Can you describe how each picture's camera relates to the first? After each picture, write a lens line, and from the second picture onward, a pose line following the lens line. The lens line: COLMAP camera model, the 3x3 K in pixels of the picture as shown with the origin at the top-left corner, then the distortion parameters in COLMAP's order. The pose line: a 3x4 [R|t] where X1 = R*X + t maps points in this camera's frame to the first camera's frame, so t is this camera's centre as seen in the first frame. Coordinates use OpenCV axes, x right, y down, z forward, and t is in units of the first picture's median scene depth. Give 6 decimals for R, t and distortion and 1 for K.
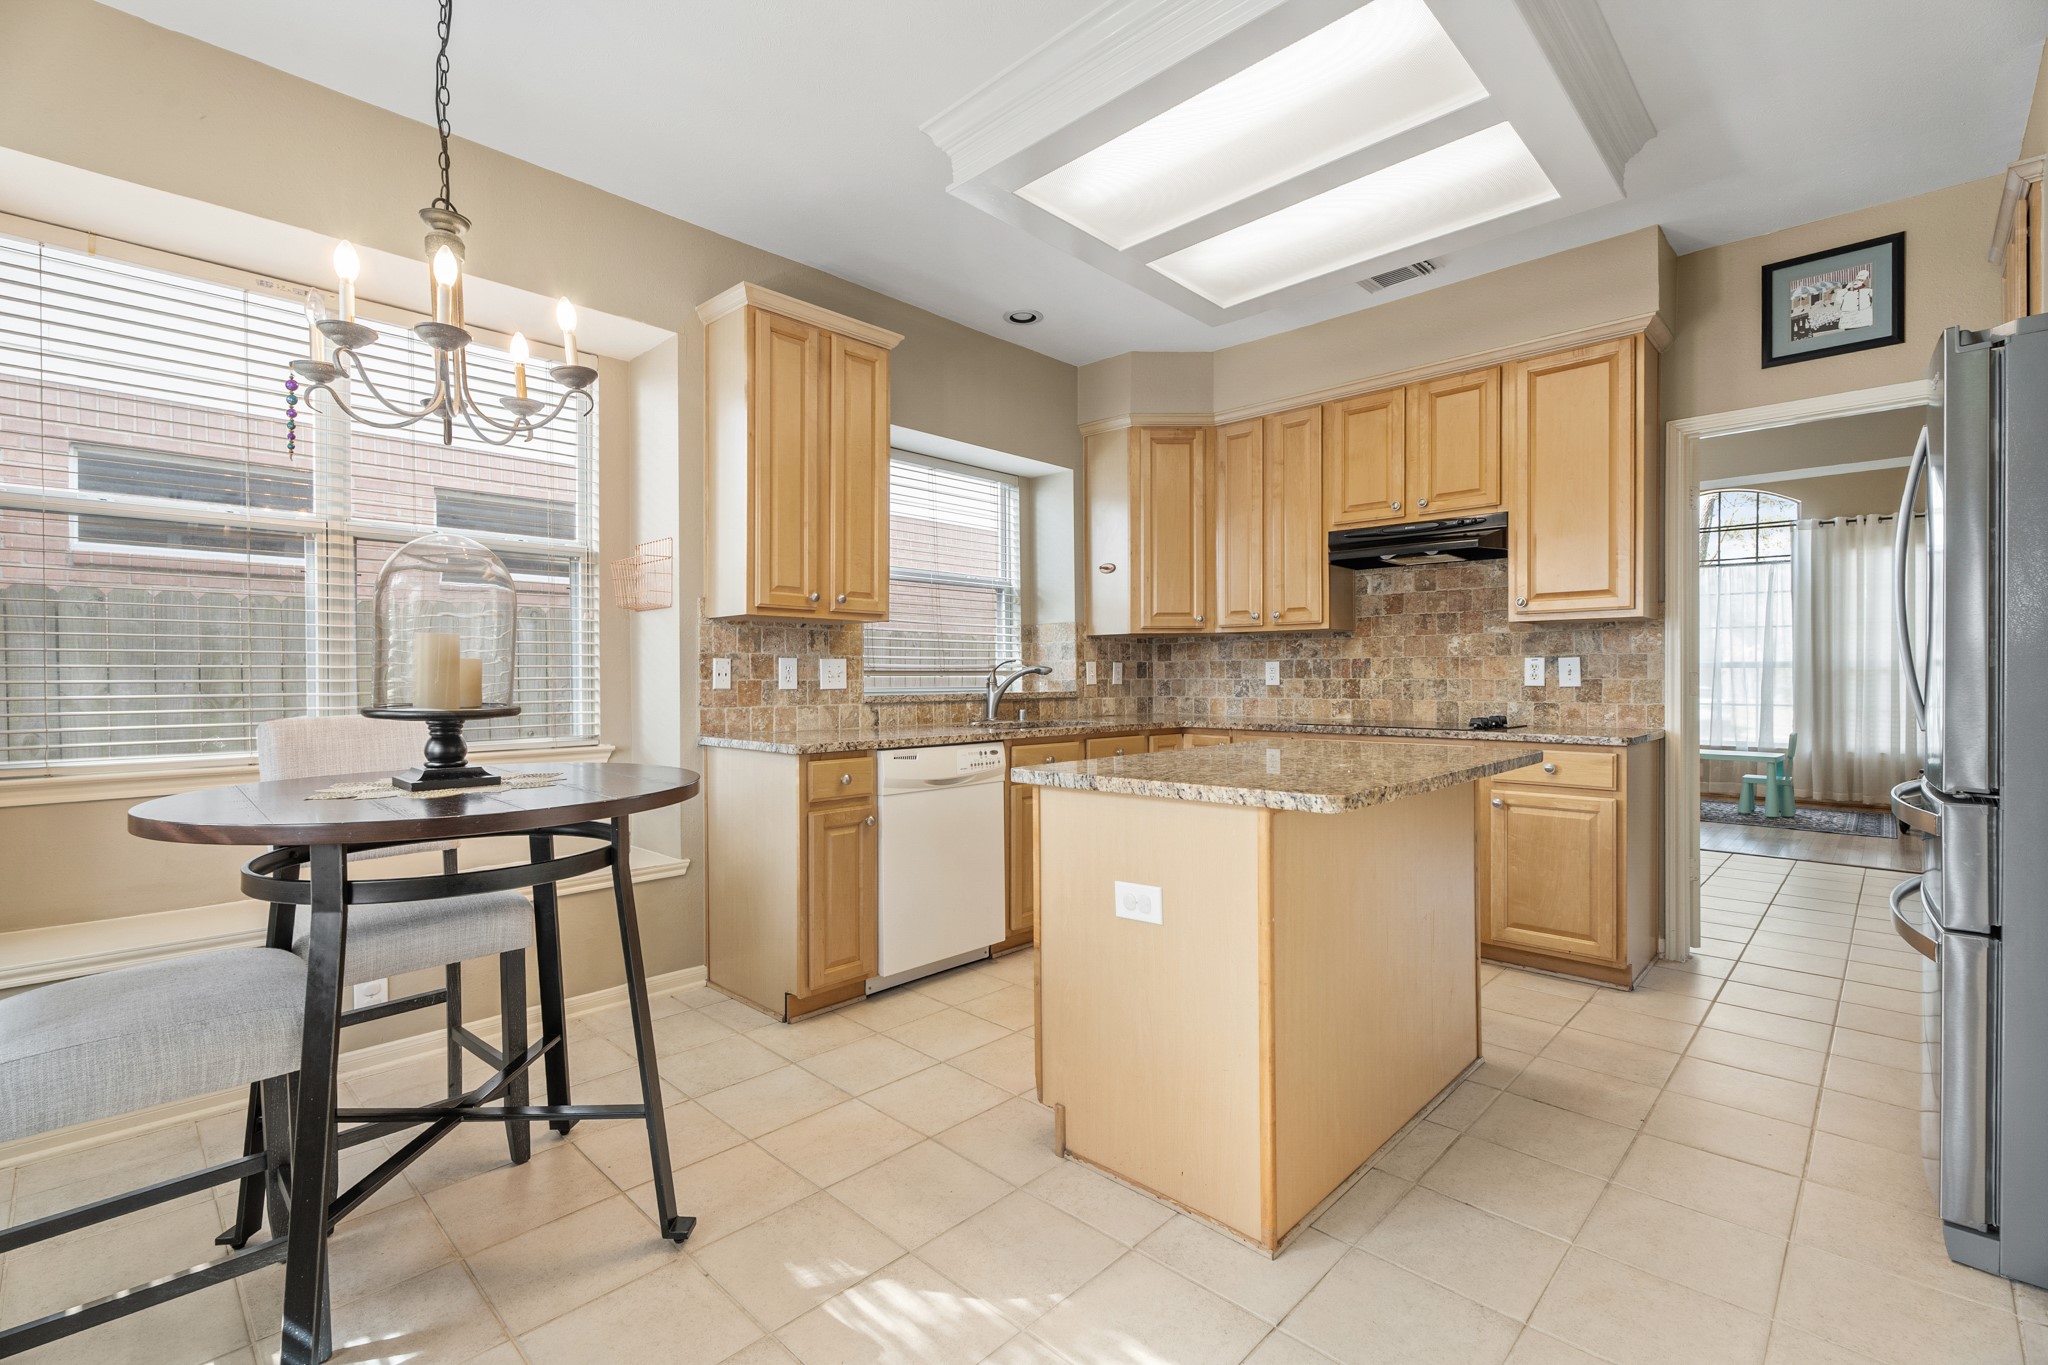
lens RADIAL K [[915.1, 0, 1025.1], [0, 915.1, 688.0], [0, 0, 1]] dist [-0.001874, -0.000061]
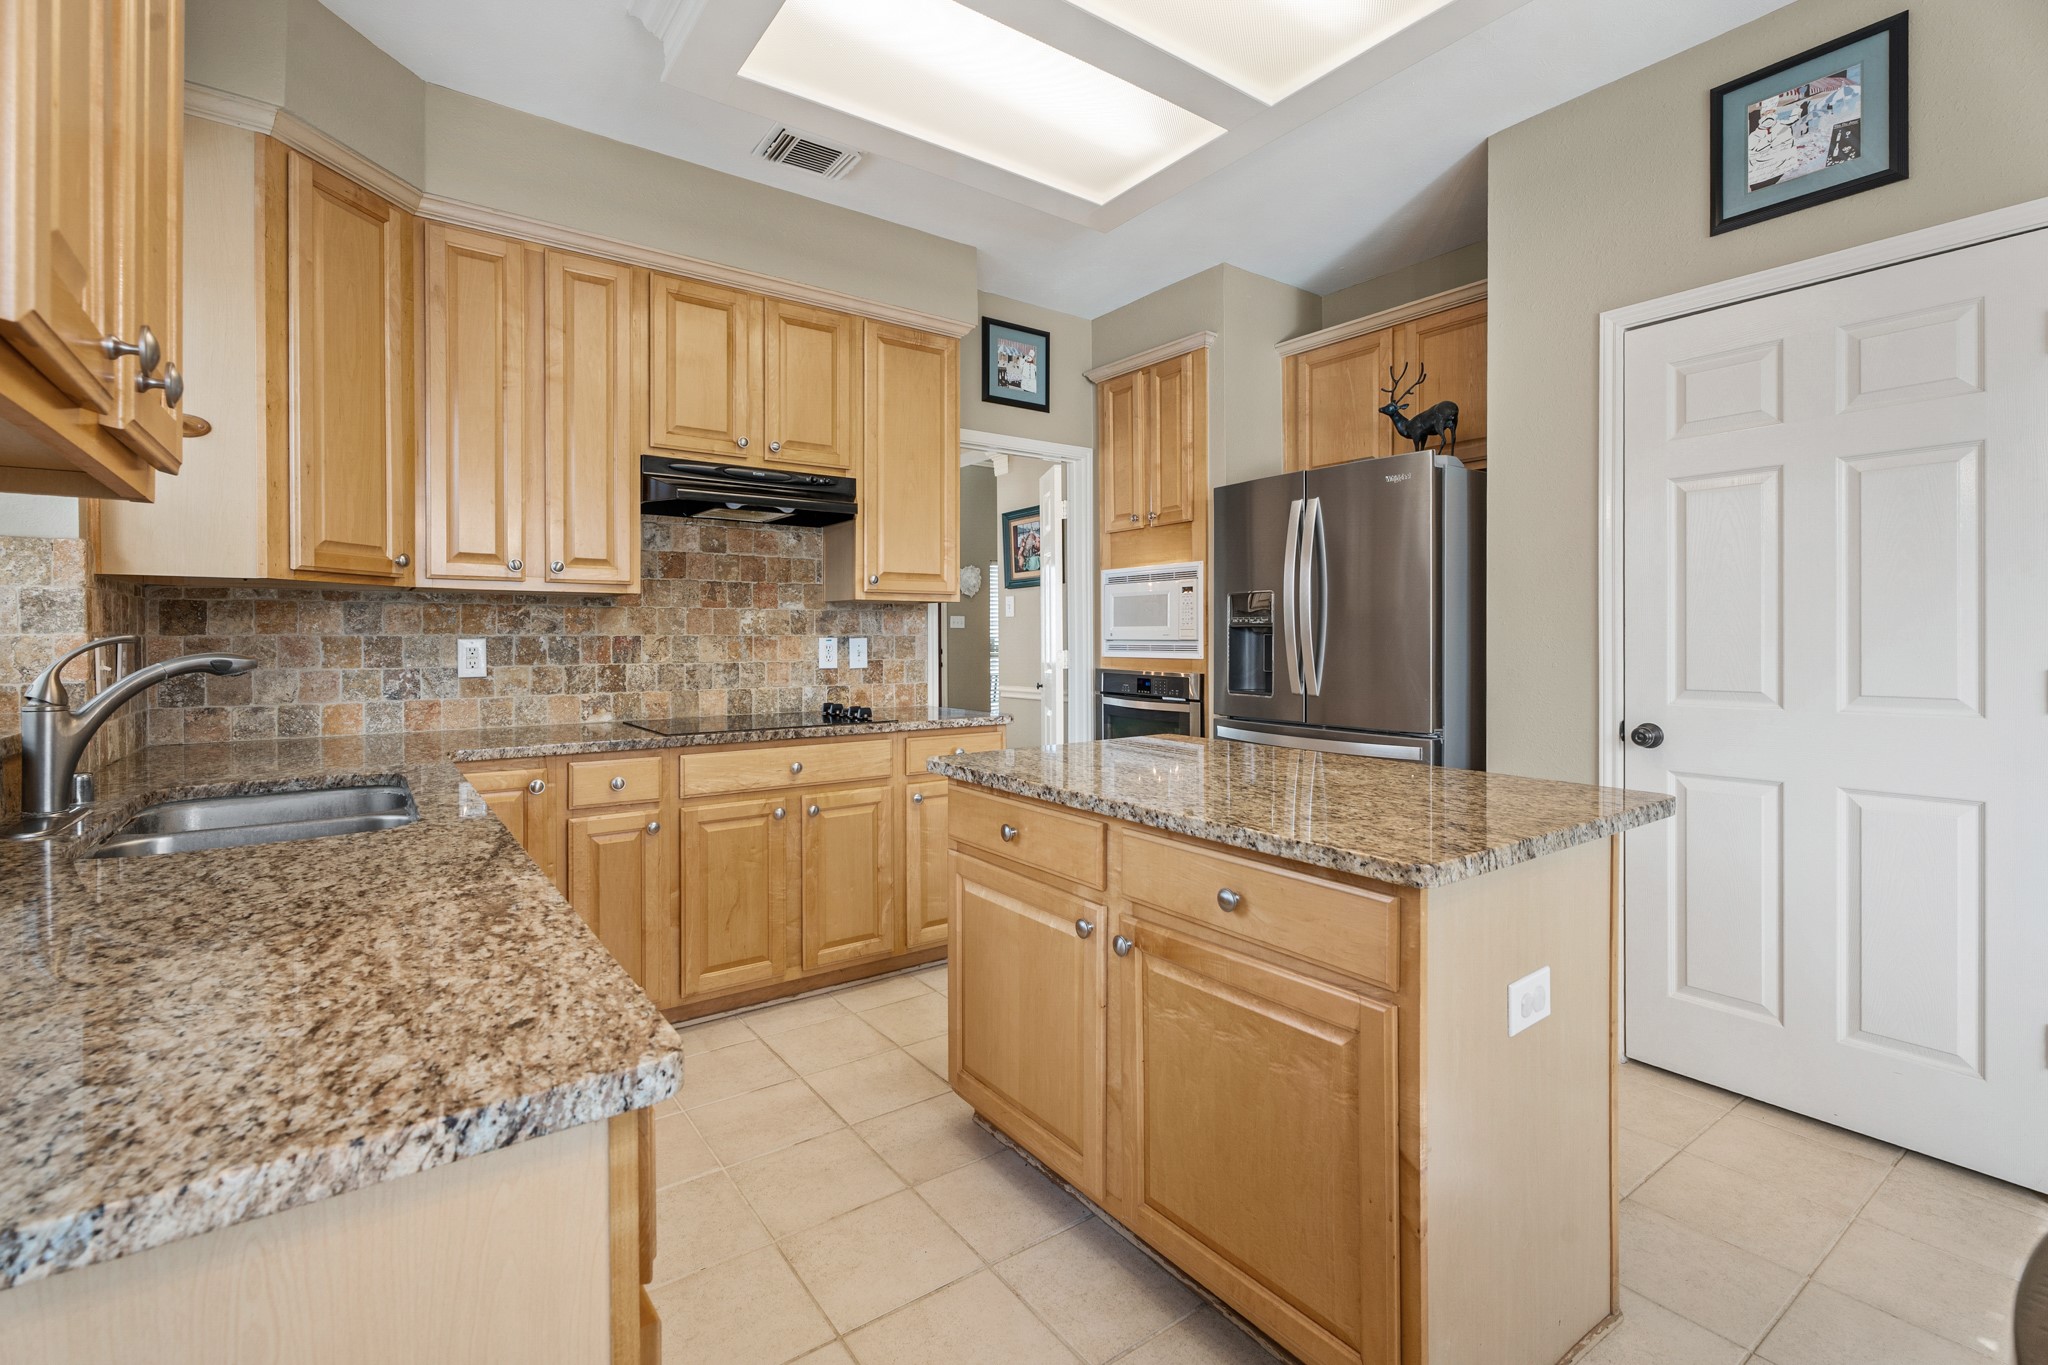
lens RADIAL K [[915.1, 0, 1033.0], [0, 915.1, 644.0], [0, 0, 1]] dist [-0.001874, -0.000061]
pose [[0.170703, -0.003756, 0.985315, -0.345210], [0.013855, 0.999903, 0.001411, -0.026790], [-0.985225, 0.013411, 0.170738, 0.673838]]
